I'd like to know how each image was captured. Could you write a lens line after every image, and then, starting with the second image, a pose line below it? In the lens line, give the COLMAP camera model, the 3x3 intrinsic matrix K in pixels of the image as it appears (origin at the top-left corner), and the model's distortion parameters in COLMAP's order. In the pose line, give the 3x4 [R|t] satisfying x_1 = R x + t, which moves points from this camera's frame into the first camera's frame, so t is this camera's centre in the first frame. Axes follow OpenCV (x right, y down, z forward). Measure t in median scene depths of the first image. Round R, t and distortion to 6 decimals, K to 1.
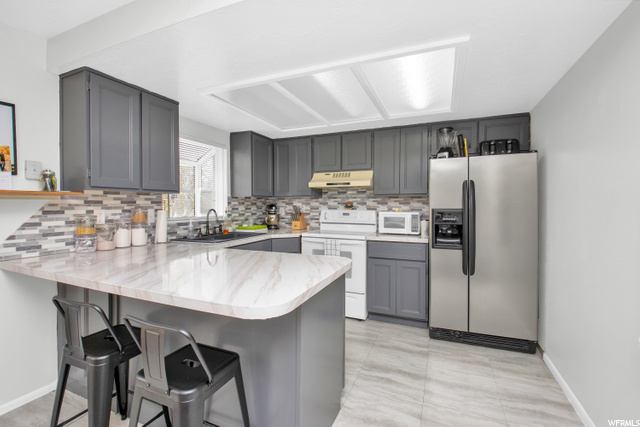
lens RADIAL K [[289.0, 0, 311.6], [0, 289.0, 212.7], [0, 0, 1]] dist [0.033827, -0.037337]
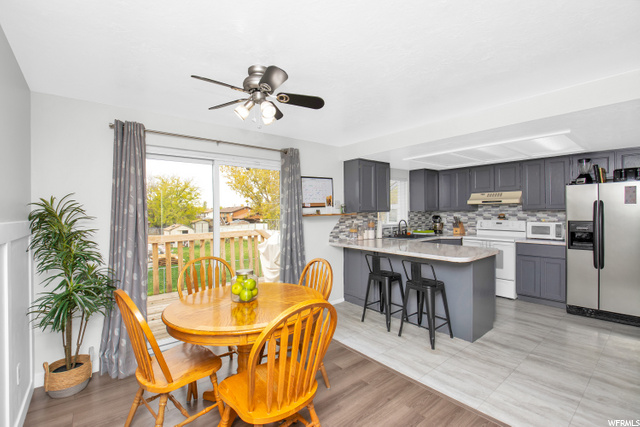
lens RADIAL K [[289.0, 0, 311.6], [0, 289.0, 212.7], [0, 0, 1]] dist [0.033827, -0.037337]
pose [[0.889500, -0.006350, -0.456890, -0.042368], [-0.002208, 0.999832, -0.018195, -0.020287], [0.456929, 0.017193, 0.889337, -0.692170]]
